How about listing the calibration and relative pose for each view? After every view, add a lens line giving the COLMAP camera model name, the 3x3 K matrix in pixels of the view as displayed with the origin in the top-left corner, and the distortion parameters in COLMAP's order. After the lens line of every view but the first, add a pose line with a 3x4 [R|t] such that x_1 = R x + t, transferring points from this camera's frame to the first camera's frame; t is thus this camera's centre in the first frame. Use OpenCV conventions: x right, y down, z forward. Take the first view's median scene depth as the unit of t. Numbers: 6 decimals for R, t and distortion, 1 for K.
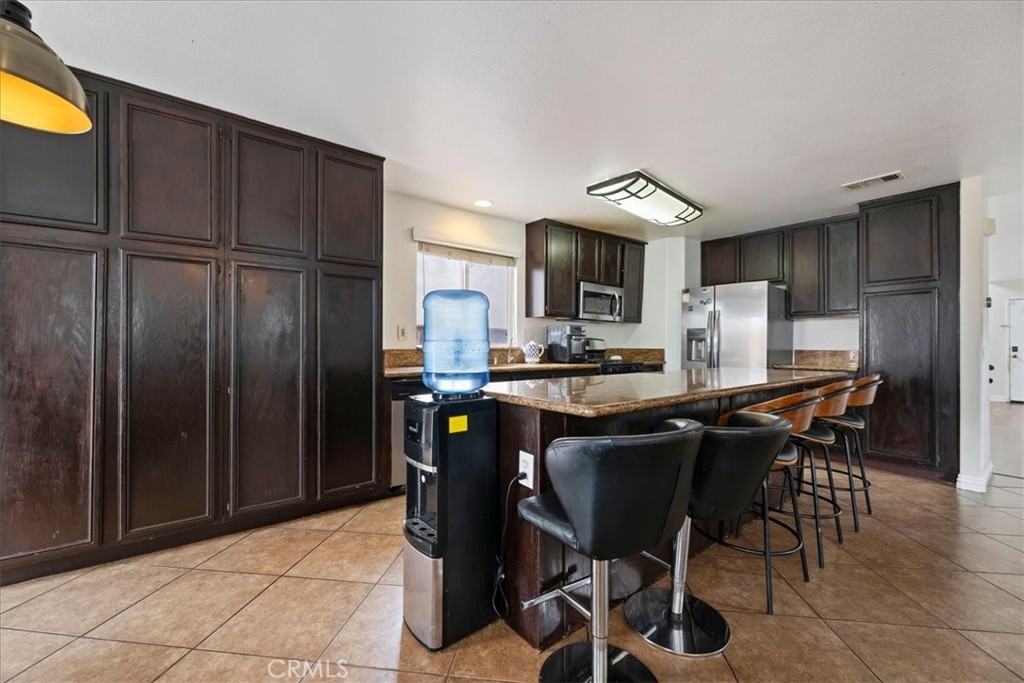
lens RADIAL K [[410.8, 0, 510.1], [0, 410.8, 341.8], [0, 0, 1]] dist [-0.000383, -0.000205]
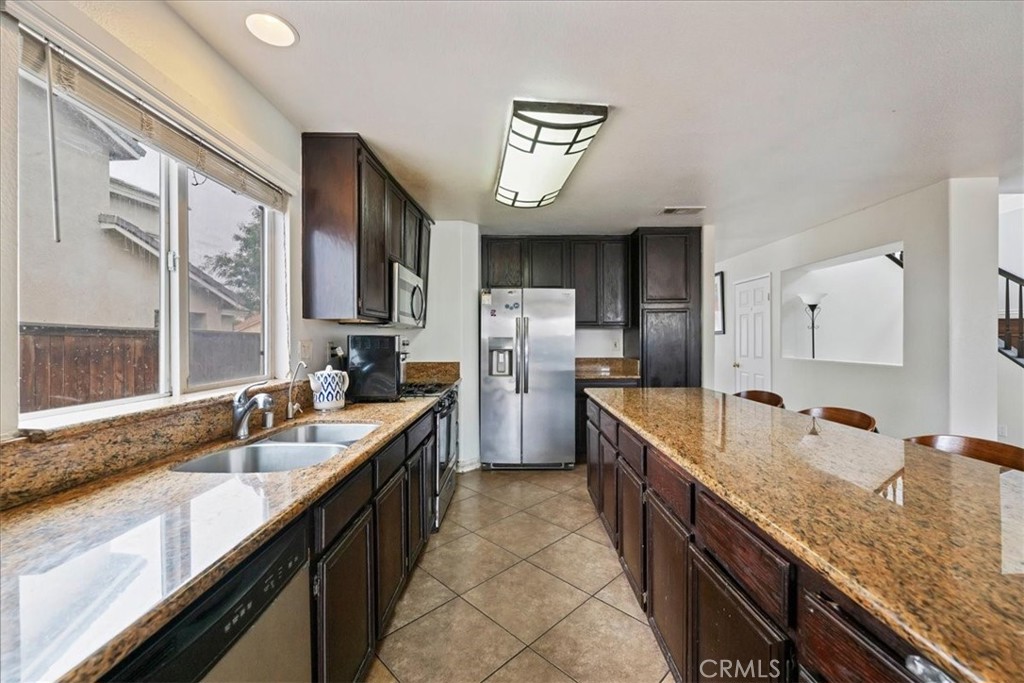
lens RADIAL K [[407.9, 0, 510.0], [0, 407.9, 340.6], [0, 0, 1]] dist [-0.000842, 0.000018]
pose [[0.620161, -0.011366, 0.784392, -0.310693], [0.000682, 0.999902, 0.013950, -0.062139], [-0.784474, -0.008116, 0.620108, 0.774730]]
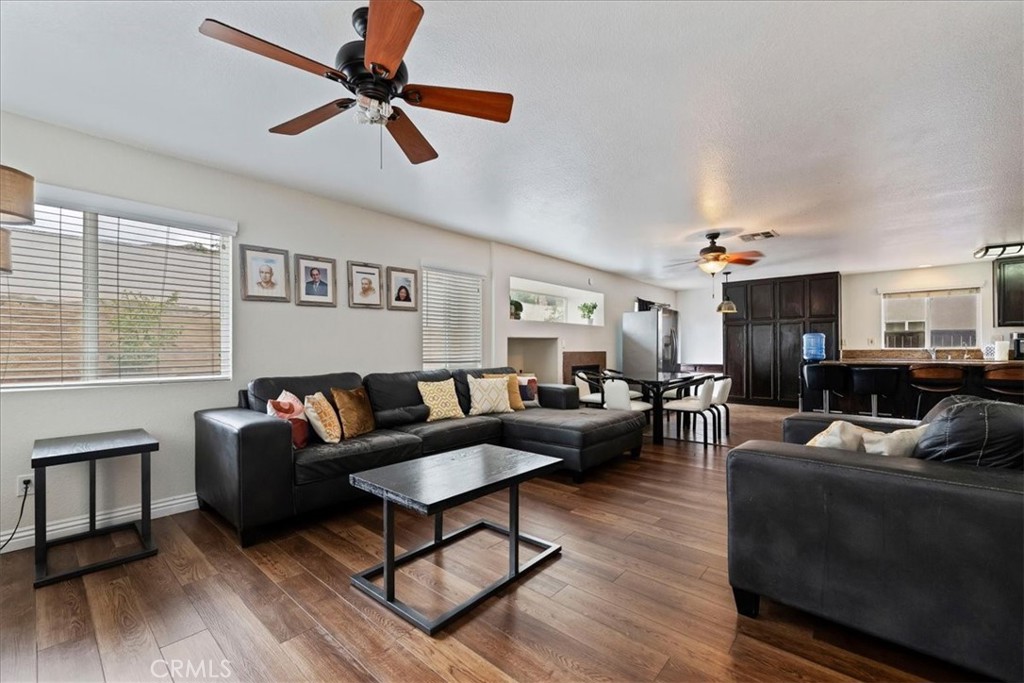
lens RADIAL K [[416.8, 0, 511.8], [0, 416.8, 346.9], [0, 0, 1]] dist [0.000452, 0.000184]
pose [[0.180462, -0.011590, -0.983514, 1.794845], [0.011144, 0.999890, -0.009739, 0.004050], [0.983519, -0.009203, 0.180572, -1.370985]]
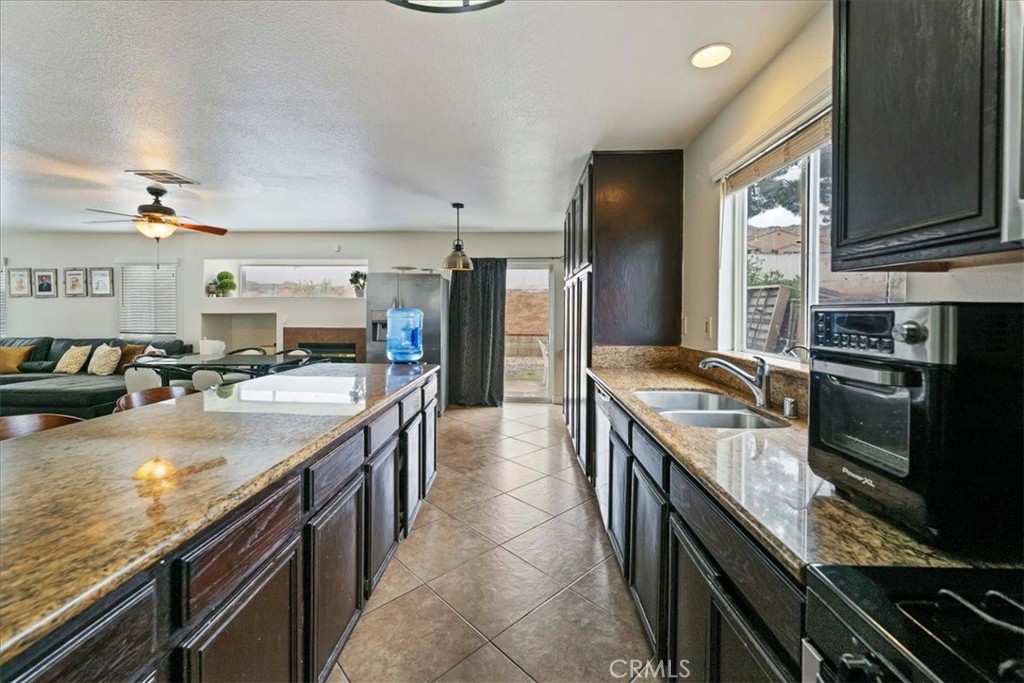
lens RADIAL K [[417.0, 0, 516.2], [0, 417.0, 317.7], [0, 0, 1]] dist [-0.000822, -0.000006]
pose [[-0.628324, 0.001305, -0.777950, 0.605964], [-0.003136, 0.999986, 0.004211, -0.050231], [0.777945, 0.005086, -0.628312, 1.523223]]
